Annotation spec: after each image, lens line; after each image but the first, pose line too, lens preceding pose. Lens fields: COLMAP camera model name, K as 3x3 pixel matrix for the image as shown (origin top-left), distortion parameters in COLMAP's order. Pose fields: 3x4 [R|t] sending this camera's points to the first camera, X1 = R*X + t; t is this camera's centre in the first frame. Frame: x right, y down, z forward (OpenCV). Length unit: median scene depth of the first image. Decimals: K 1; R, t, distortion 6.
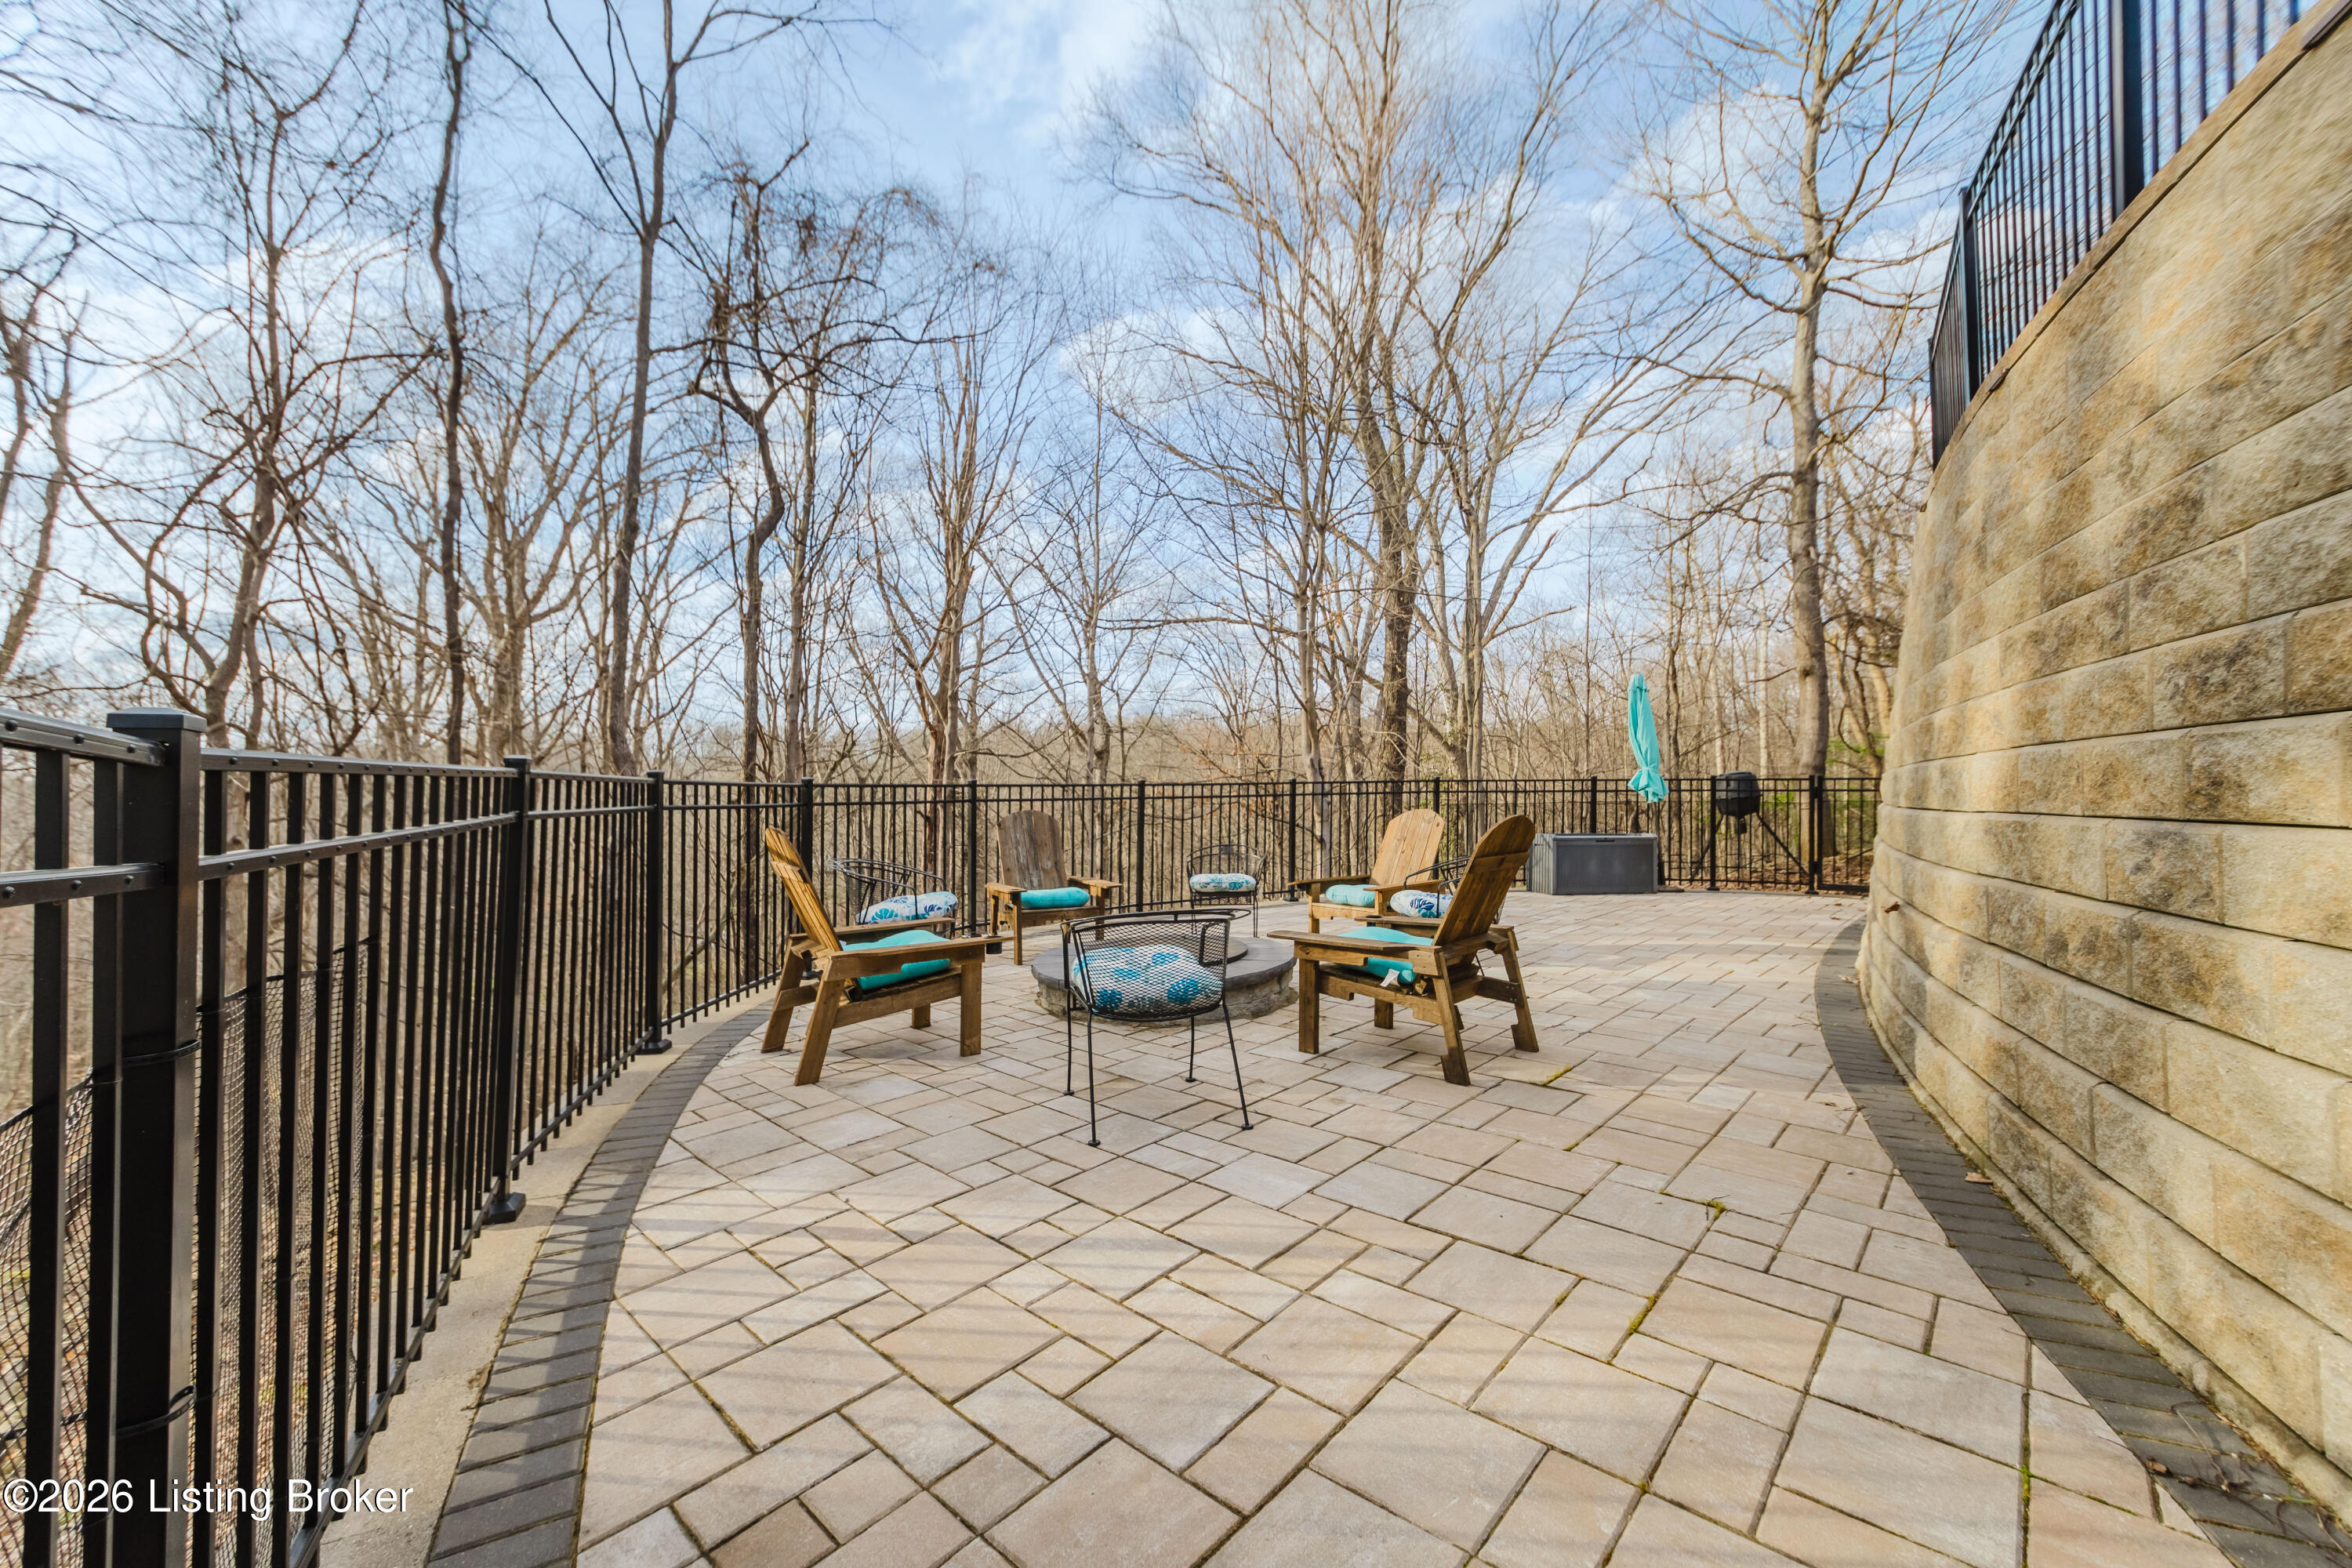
lens RADIAL K [[958.3, 0, 1172.5], [0, 958.3, 769.5], [0, 0, 1]] dist [-0.001528, -0.000202]
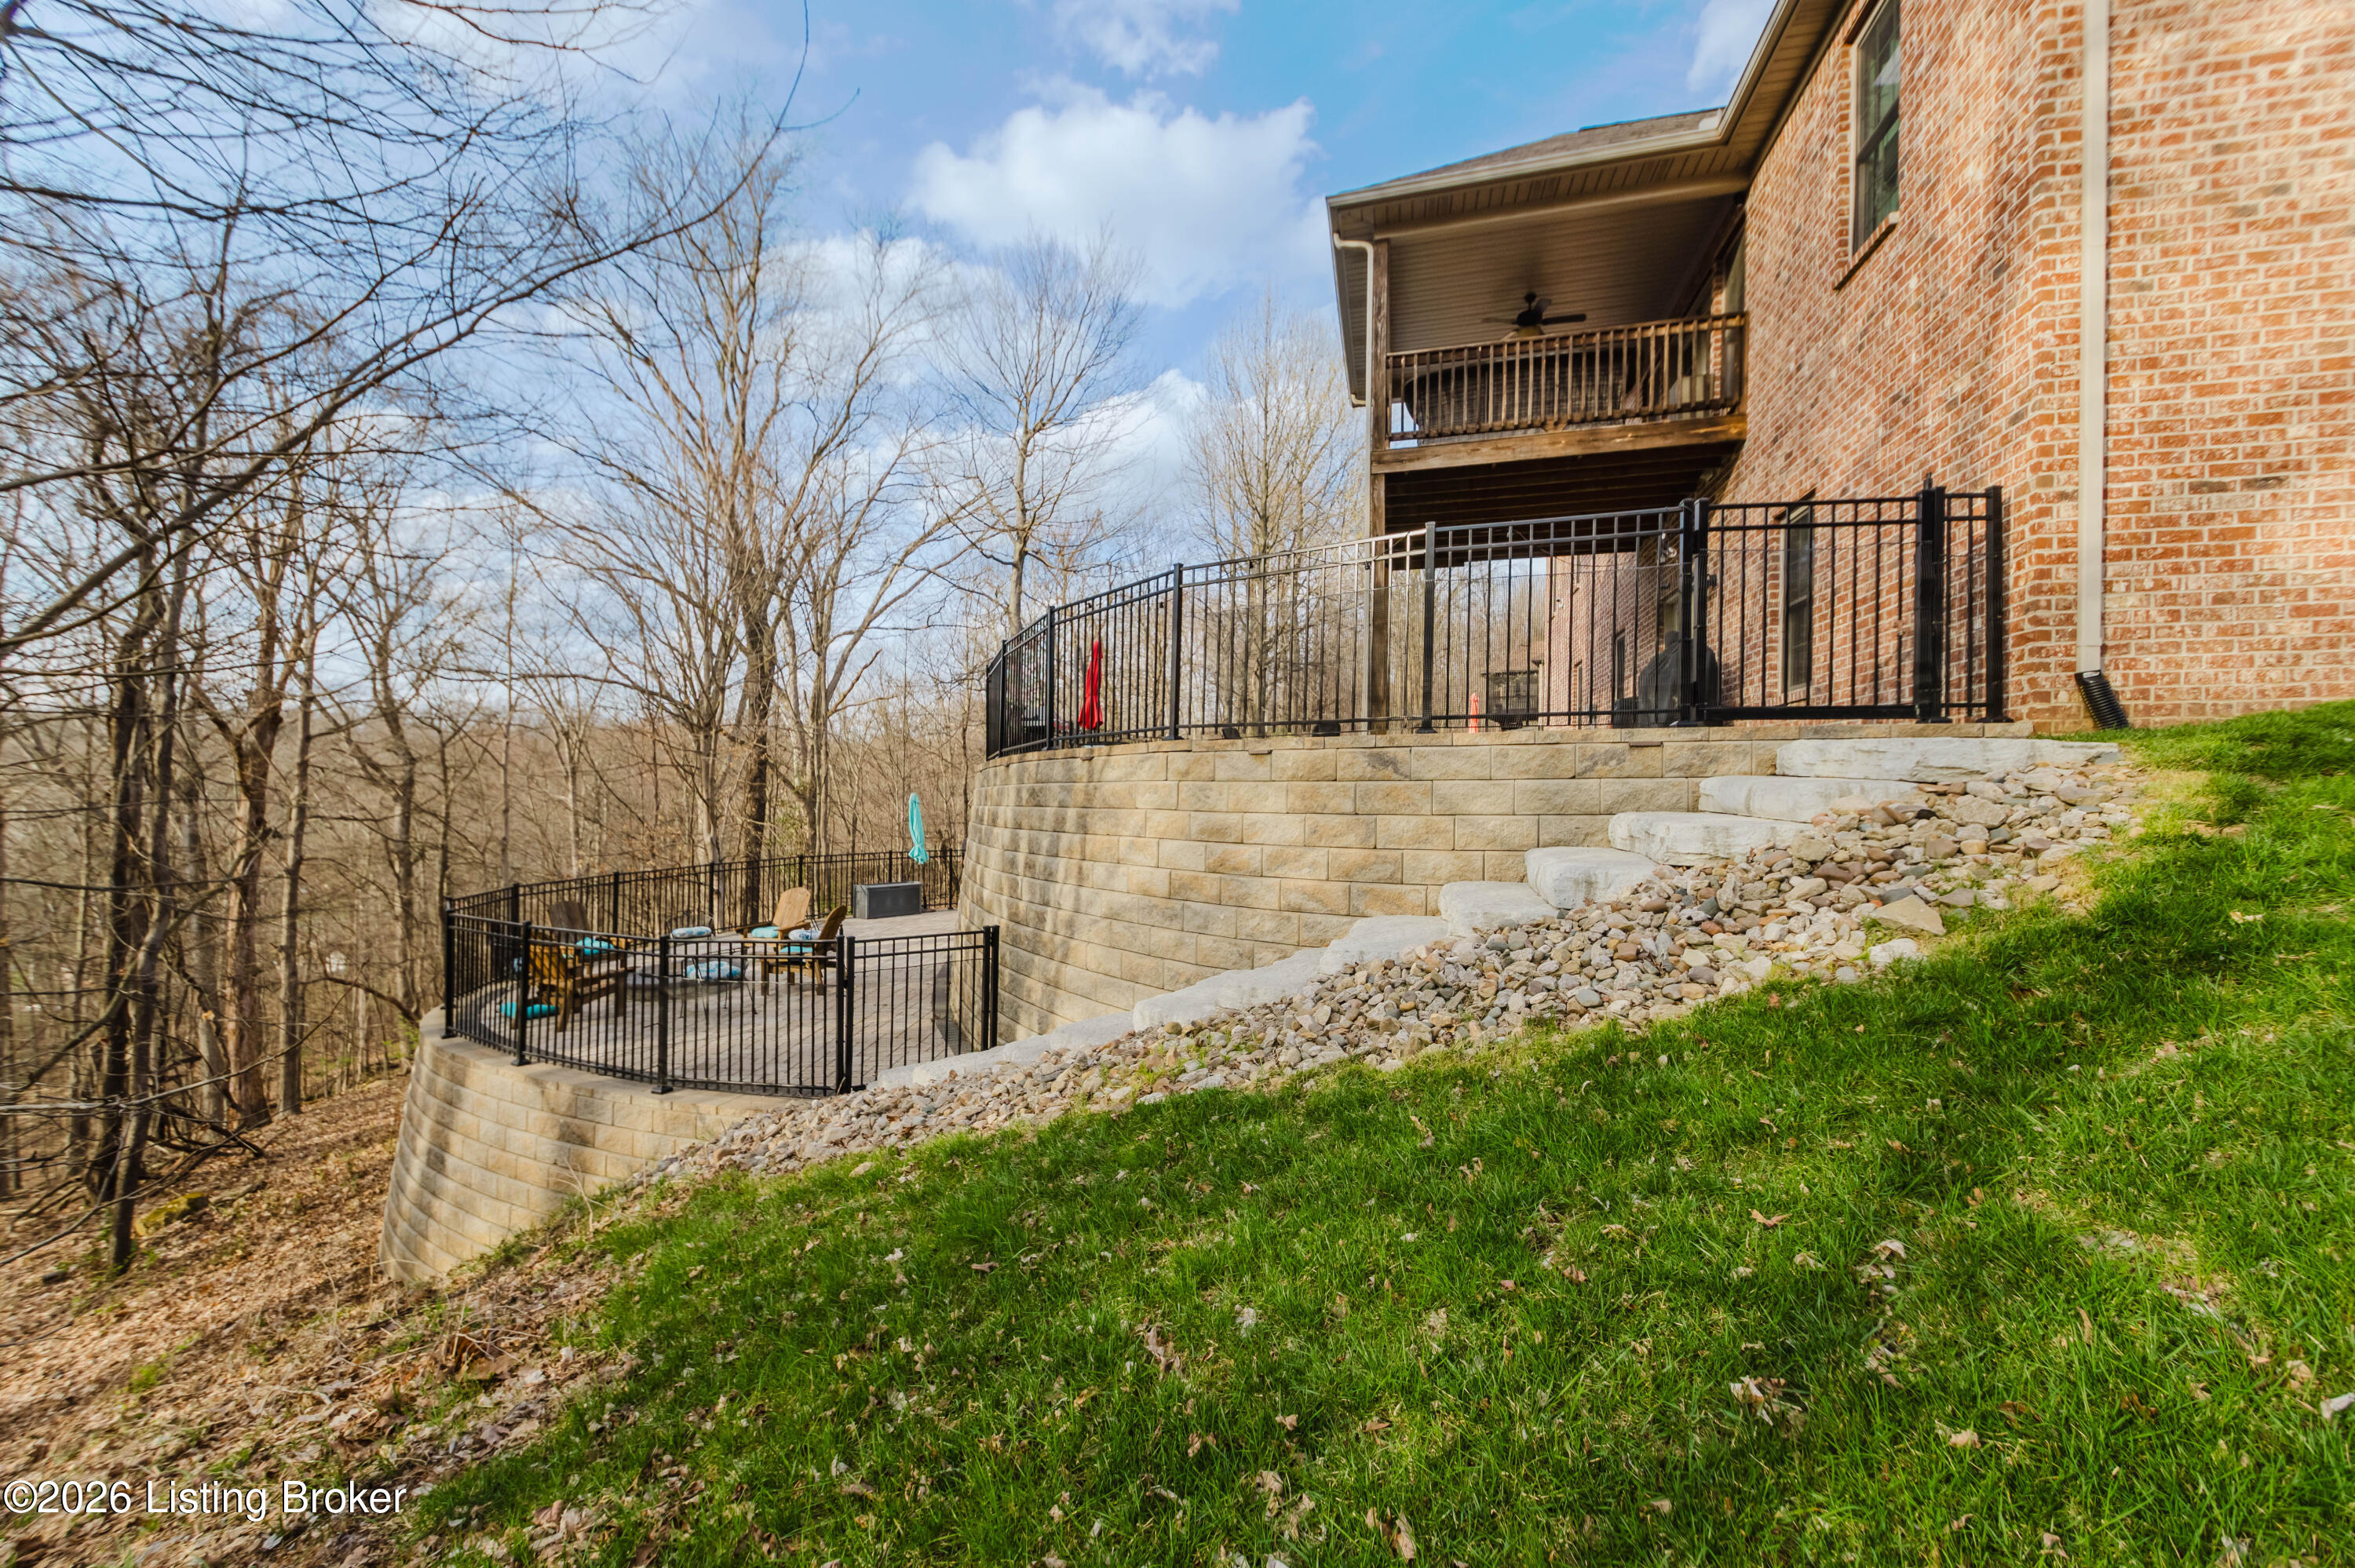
lens RADIAL K [[959.4, 0, 1174.0], [0, 959.4, 769.5], [0, 0, 1]] dist [-0.001528, -0.000202]
pose [[0.789018, 0.003728, 0.614359, -0.179023], [0.002798, 0.999949, -0.009661, -0.091328], [-0.614363, 0.009342, 0.788968, -0.541812]]
